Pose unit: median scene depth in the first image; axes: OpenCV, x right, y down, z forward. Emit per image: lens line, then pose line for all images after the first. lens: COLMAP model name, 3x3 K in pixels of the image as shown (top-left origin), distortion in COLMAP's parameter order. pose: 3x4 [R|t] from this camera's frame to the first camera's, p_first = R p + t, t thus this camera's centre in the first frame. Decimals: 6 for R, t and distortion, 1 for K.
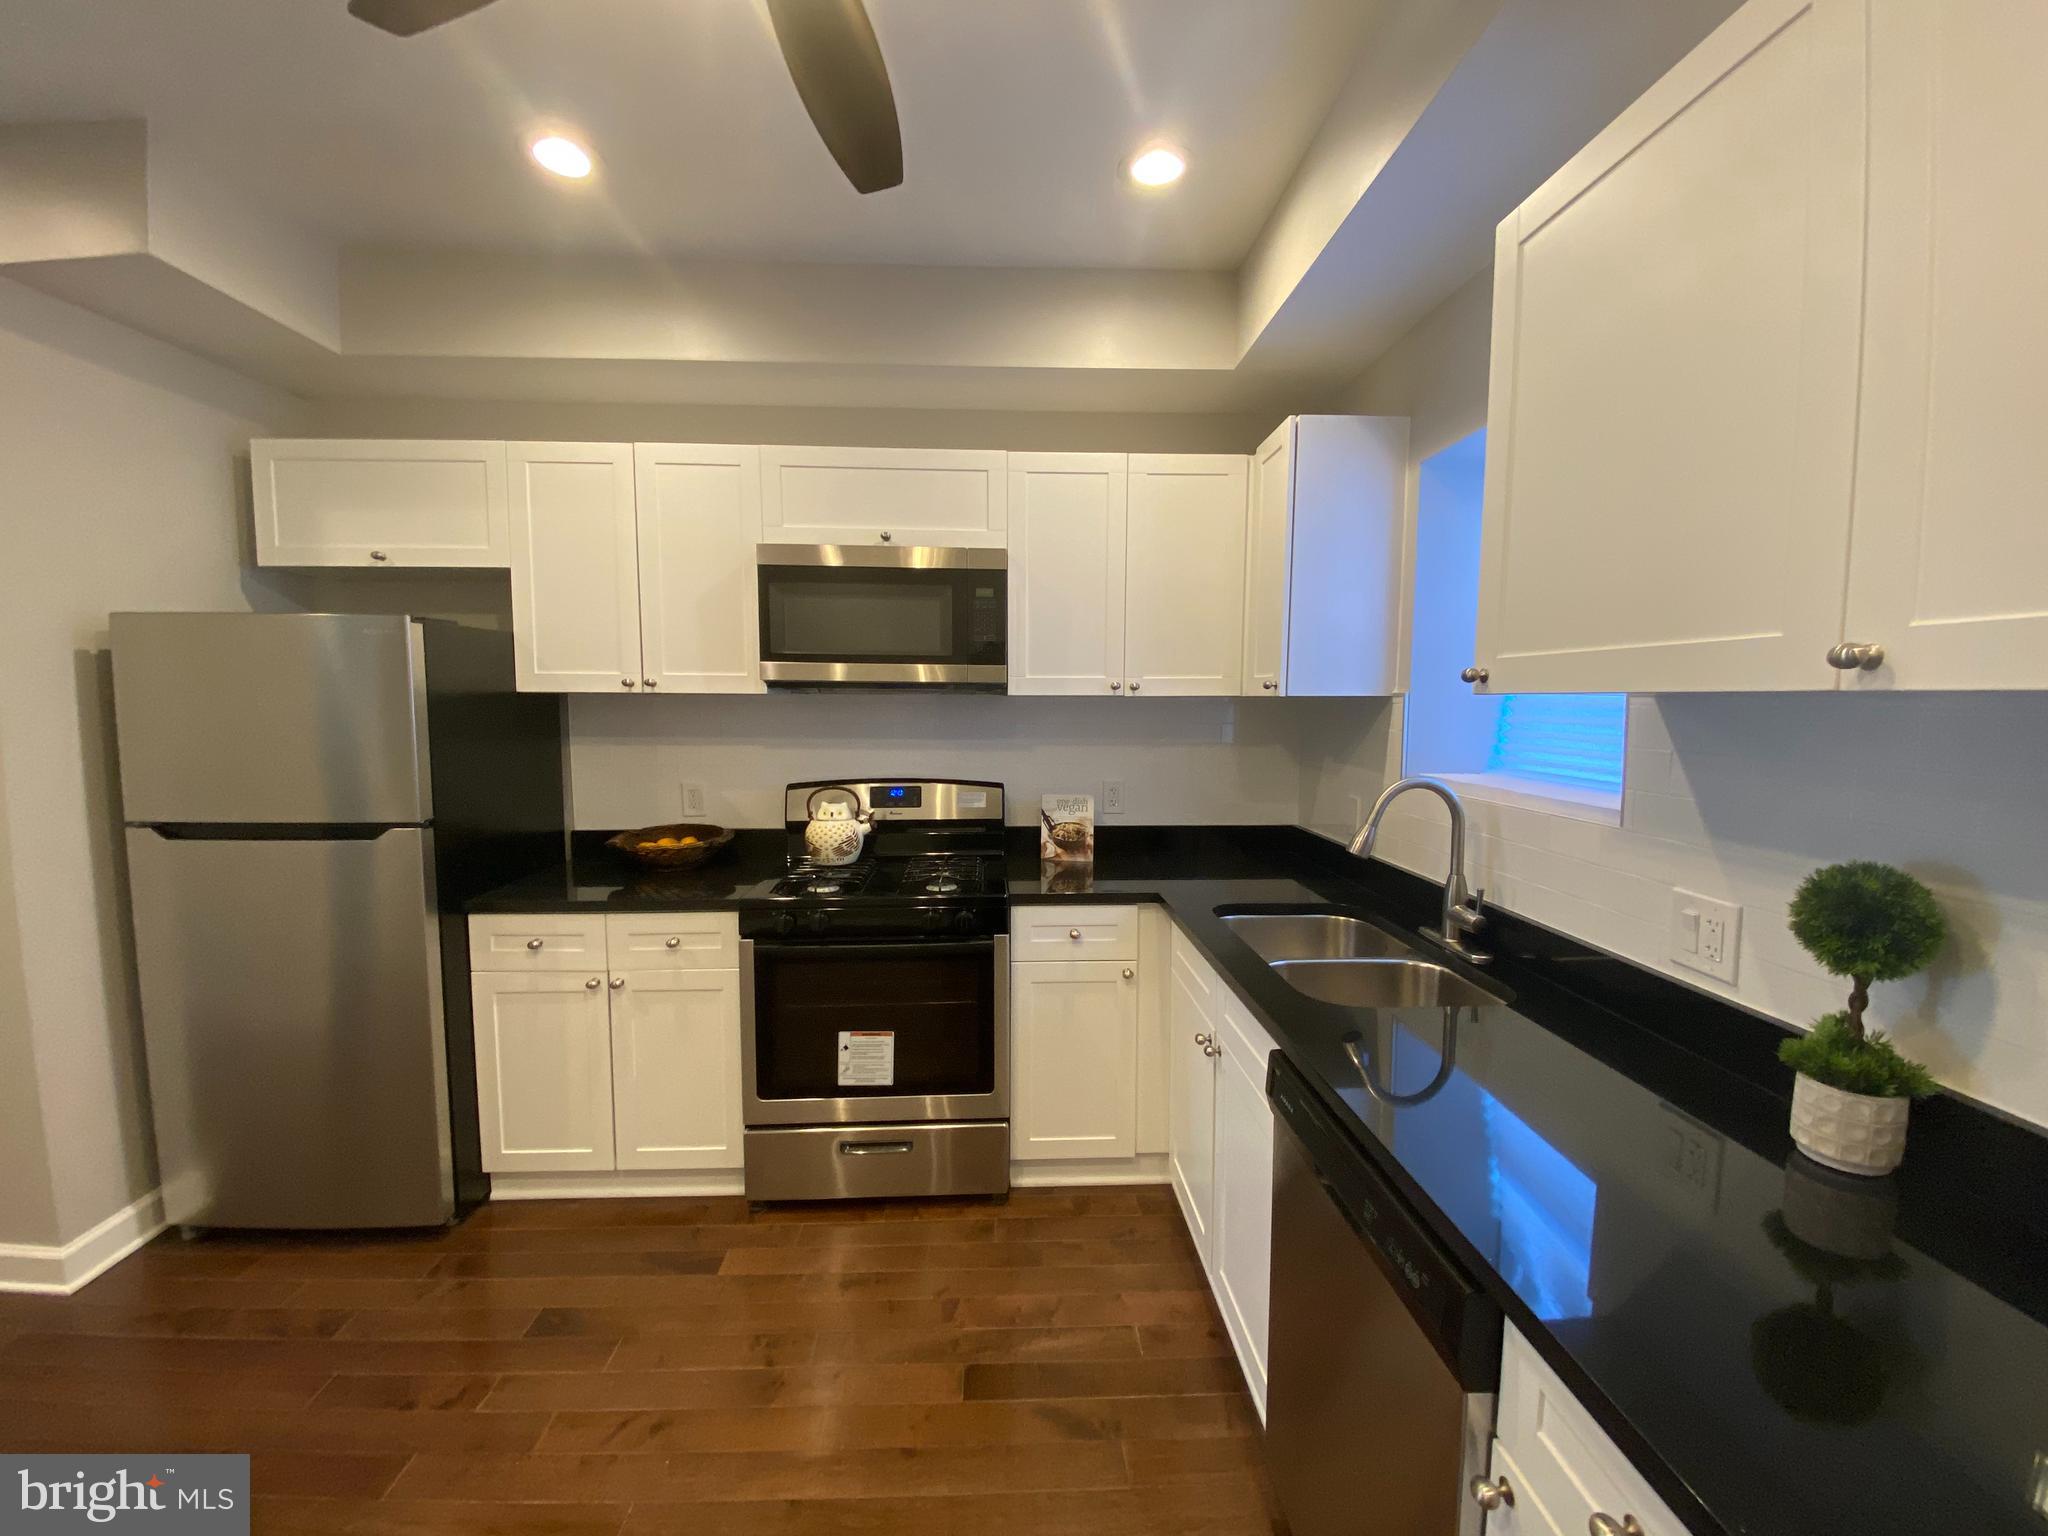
lens RADIAL K [[826.4, 0, 1024.0], [0, 826.4, 768.0], [0, 0, 1]] dist [-0.001559, -0.000437]
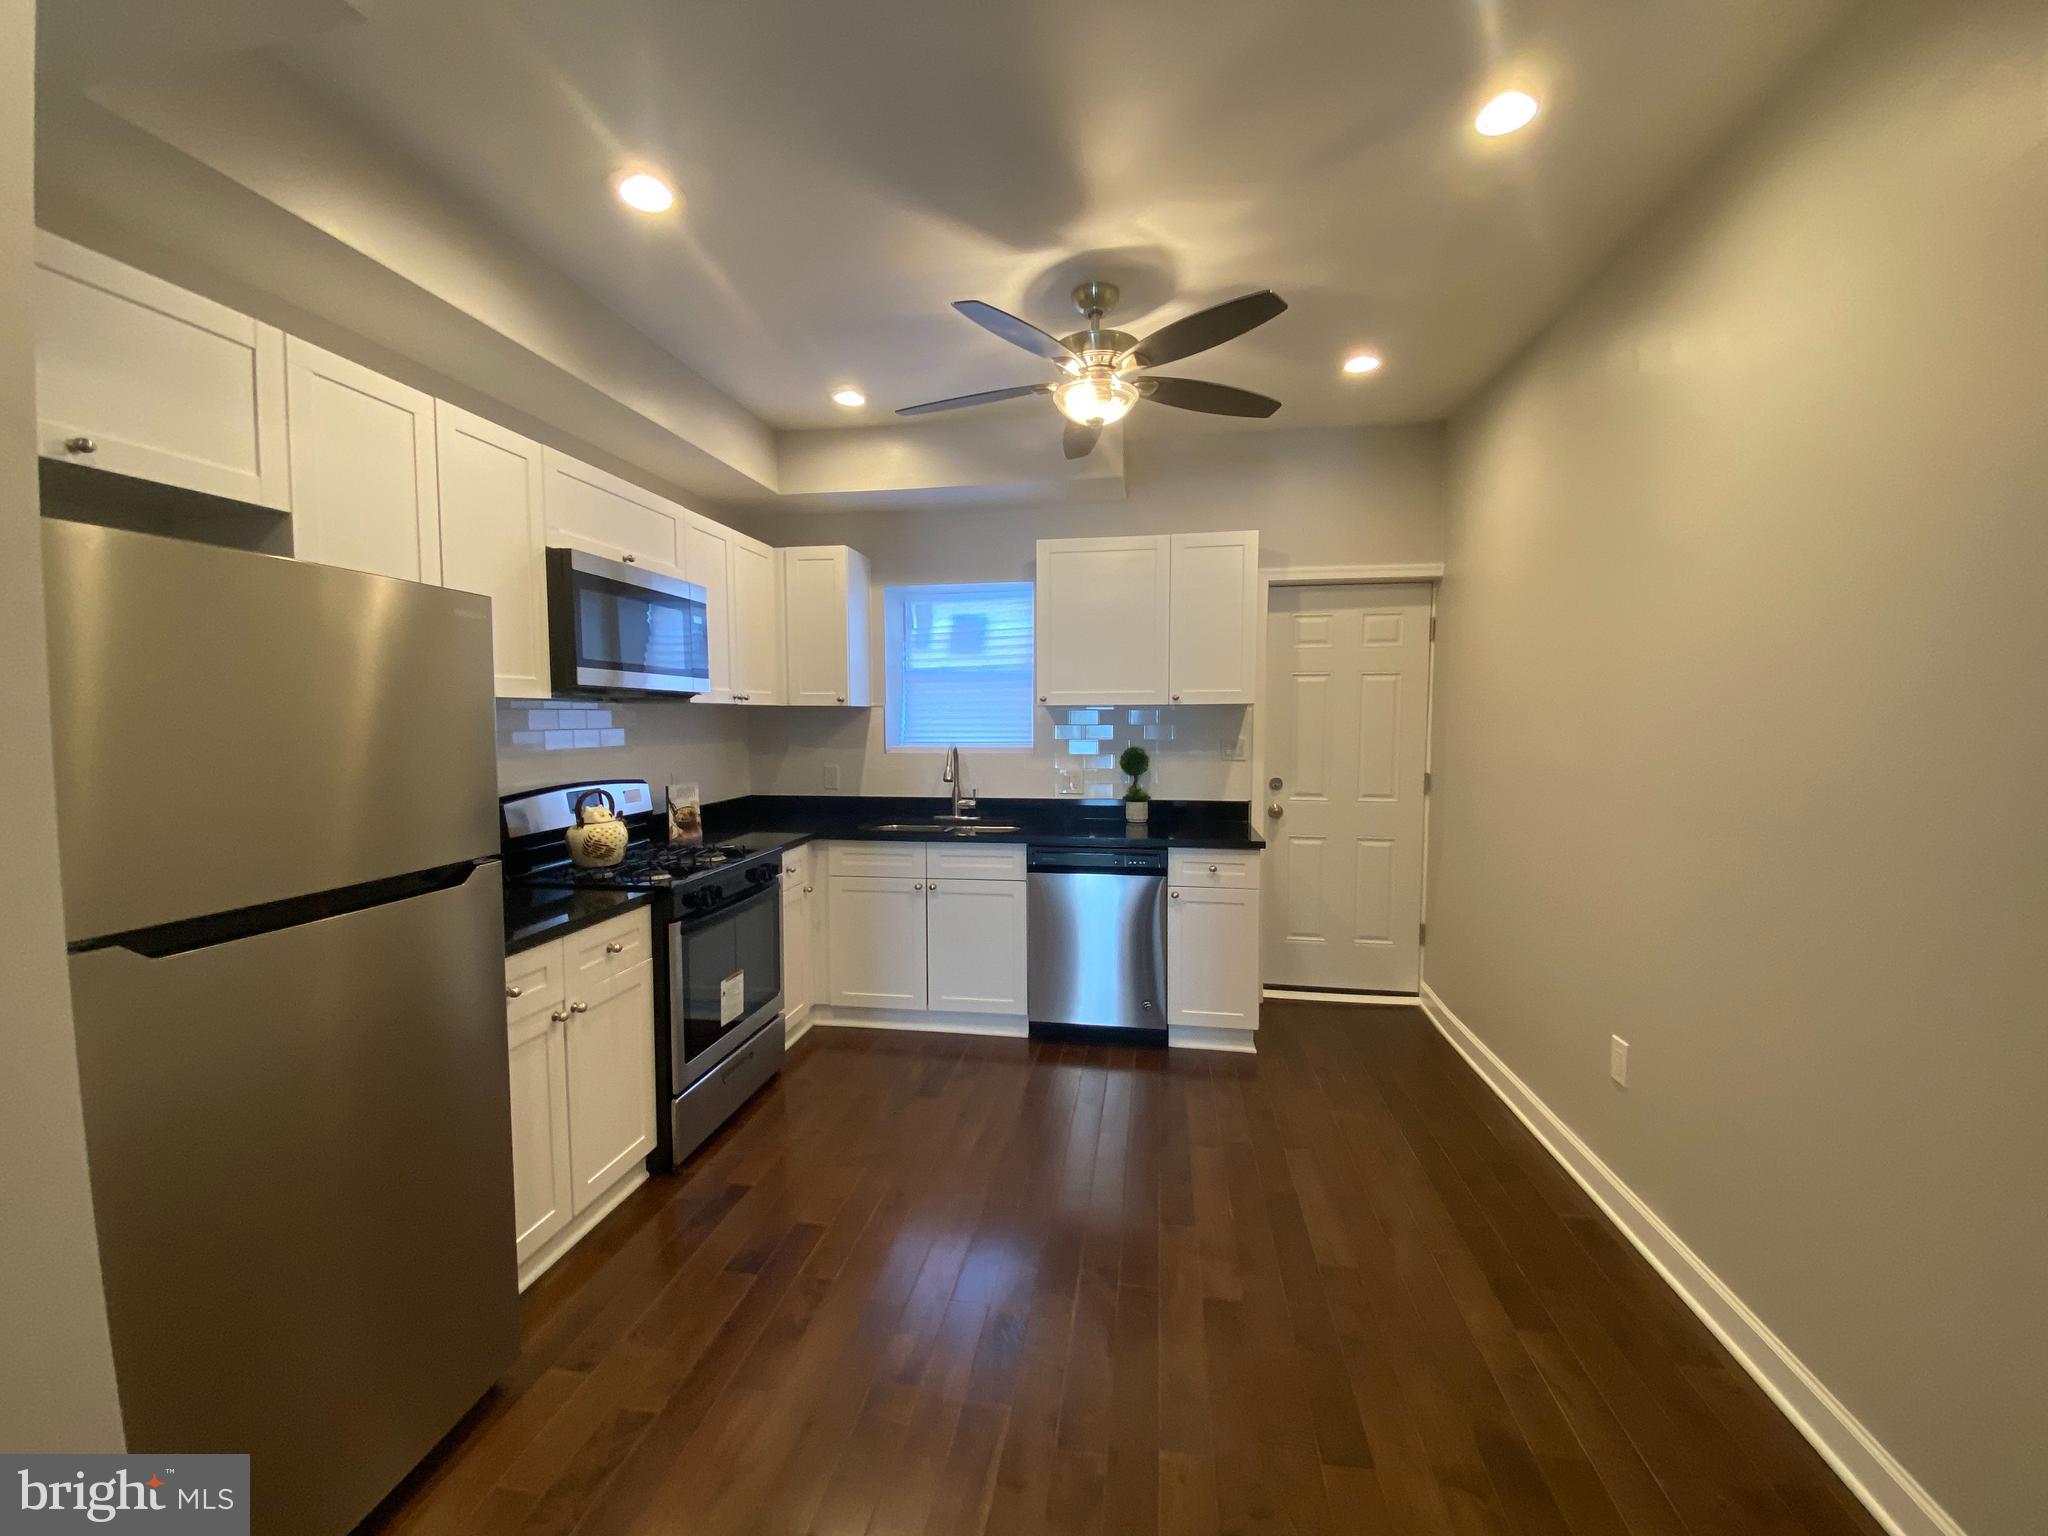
lens RADIAL K [[826.4, 0, 1024.0], [0, 826.4, 768.0], [0, 0, 1]] dist [-0.001559, -0.000437]
pose [[0.201649, -0.065715, 0.977251, -1.278187], [0.085907, 0.995088, 0.049188, -0.011884], [-0.975683, 0.074034, 0.206304, 0.293553]]
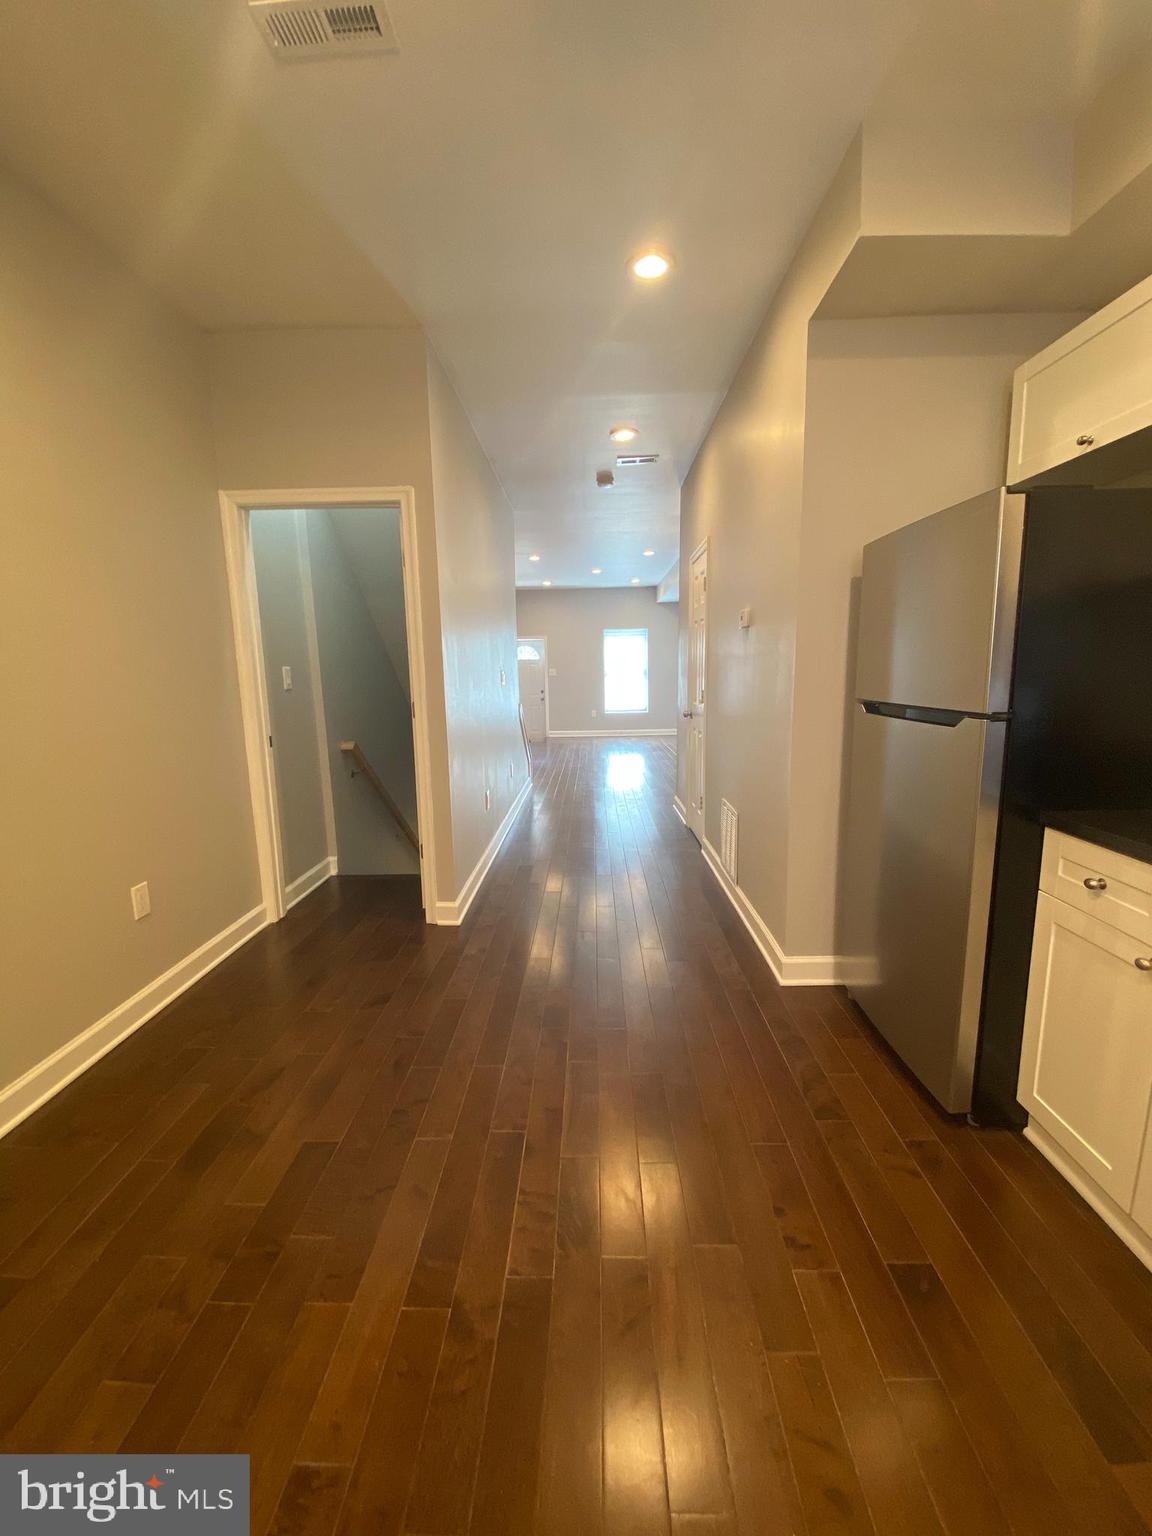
lens RADIAL K [[627.0, 0, 576.0], [0, 627.0, 768.0], [0, 0, 1]] dist [0.016509, -0.017261]
pose [[-0.066366, 0.151218, -0.986270, 0.022754], [-0.065220, 0.985678, 0.155516, 0.041595], [0.995662, 0.074645, -0.055554, 0.527869]]
